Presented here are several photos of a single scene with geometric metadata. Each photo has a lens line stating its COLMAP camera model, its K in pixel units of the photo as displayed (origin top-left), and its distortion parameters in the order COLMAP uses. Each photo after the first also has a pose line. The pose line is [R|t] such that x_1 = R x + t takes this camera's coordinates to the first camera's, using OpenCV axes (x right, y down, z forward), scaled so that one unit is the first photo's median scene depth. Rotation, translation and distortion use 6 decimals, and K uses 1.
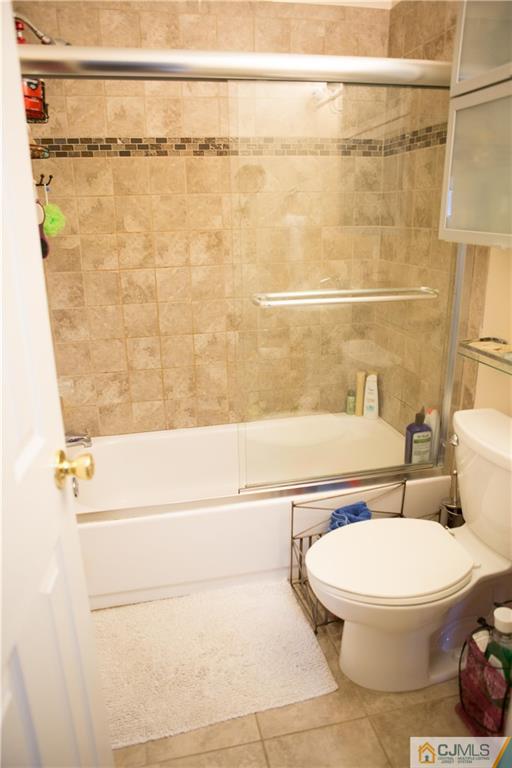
lens RADIAL K [[541.1, 0, 254.9], [0, 541.1, 384.1], [0, 0, 1]] dist [-0.083386, 0.061941]
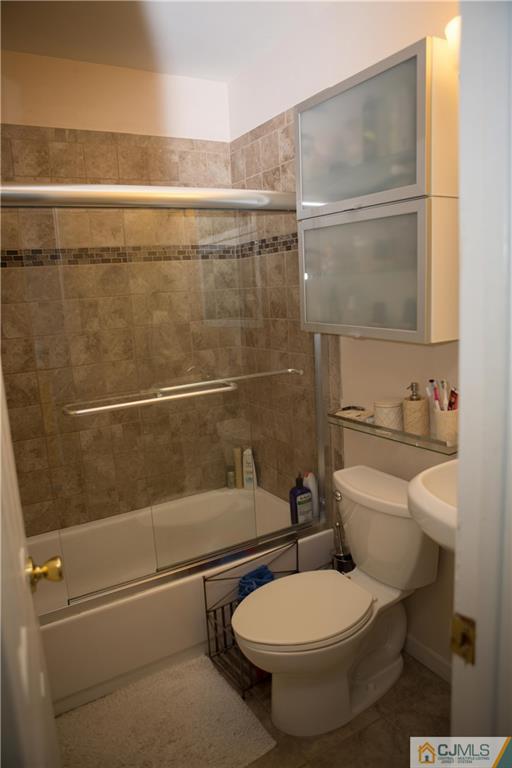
lens RADIAL K [[541.1, 0, 256.4], [0, 541.1, 382.8], [0, 0, 1]] dist [-0.083386, 0.061941]
pose [[0.949378, -0.087956, 0.301572, -0.103082], [0.130779, 0.983519, -0.124851, -0.012386], [-0.285621, 0.157970, 0.945233, -0.084146]]
